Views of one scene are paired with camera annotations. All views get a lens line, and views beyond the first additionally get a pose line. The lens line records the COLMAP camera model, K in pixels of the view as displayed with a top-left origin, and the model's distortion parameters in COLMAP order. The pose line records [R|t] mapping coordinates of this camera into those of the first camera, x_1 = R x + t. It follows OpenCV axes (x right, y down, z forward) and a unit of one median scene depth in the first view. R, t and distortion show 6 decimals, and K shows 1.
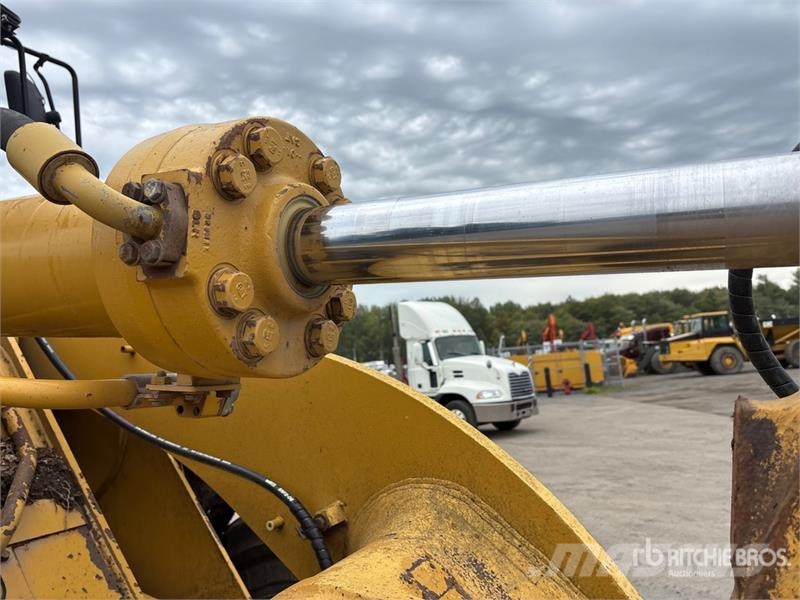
lens RADIAL K [[606.5, 0, 393.0], [0, 606.5, 290.8], [0, 0, 1]] dist [0.060033, -0.070959]
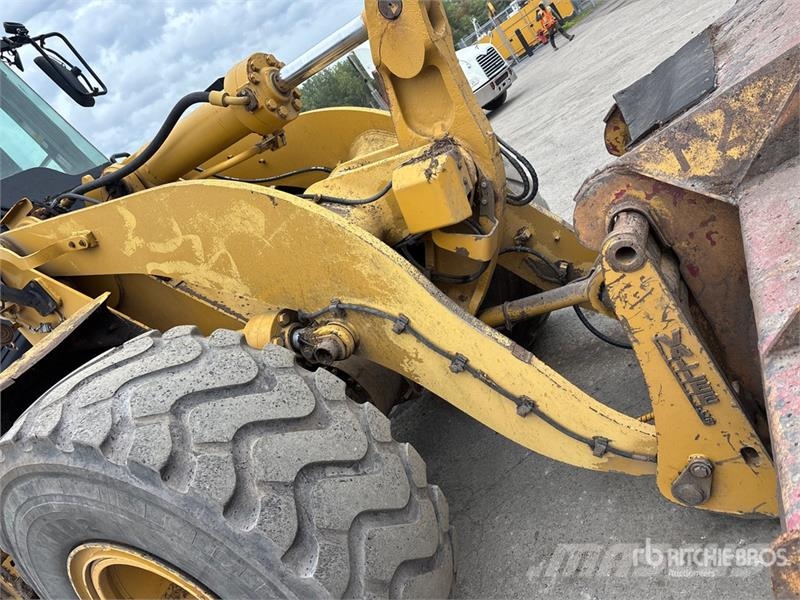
lens RADIAL K [[606.5, 0, 393.0], [0, 606.5, 290.8], [0, 0, 1]] dist [0.060033, -0.070959]
pose [[0.869601, -0.474716, -0.135791, 0.083513], [0.489252, 0.791383, 0.366533, -0.022953], [-0.066537, -0.385173, 0.920443, -0.672730]]
